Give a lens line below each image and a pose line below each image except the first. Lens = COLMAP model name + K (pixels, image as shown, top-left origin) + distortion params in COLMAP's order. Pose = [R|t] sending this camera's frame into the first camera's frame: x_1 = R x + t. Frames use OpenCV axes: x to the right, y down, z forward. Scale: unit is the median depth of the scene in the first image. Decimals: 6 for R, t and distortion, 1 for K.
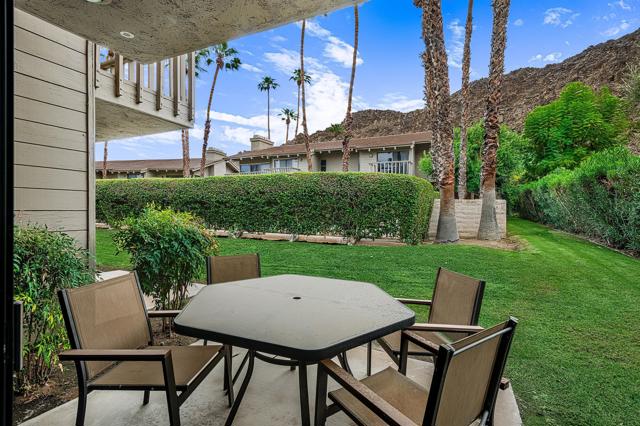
lens RADIAL K [[315.1, 0, 317.7], [0, 315.1, 212.9], [0, 0, 1]] dist [0.006511, 0.000168]
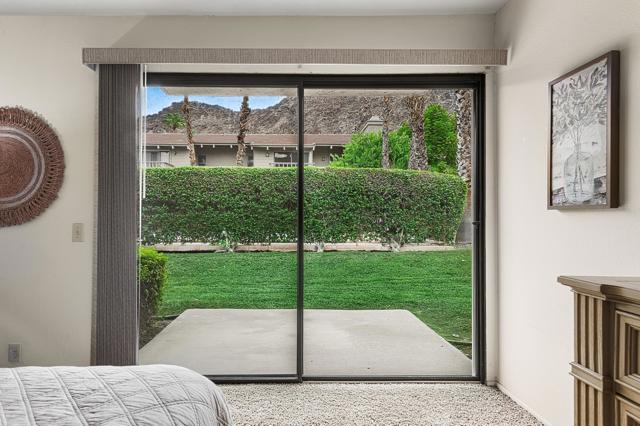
lens RADIAL K [[349.8, 0, 304.3], [0, 349.8, 216.7], [0, 0, 1]] dist [0.005925, -0.000070]
pose [[0.884828, -0.008222, 0.465844, -0.306424], [0.013488, 0.999877, -0.007972, 0.004010], [-0.465722, 0.013337, 0.884831, 0.129326]]
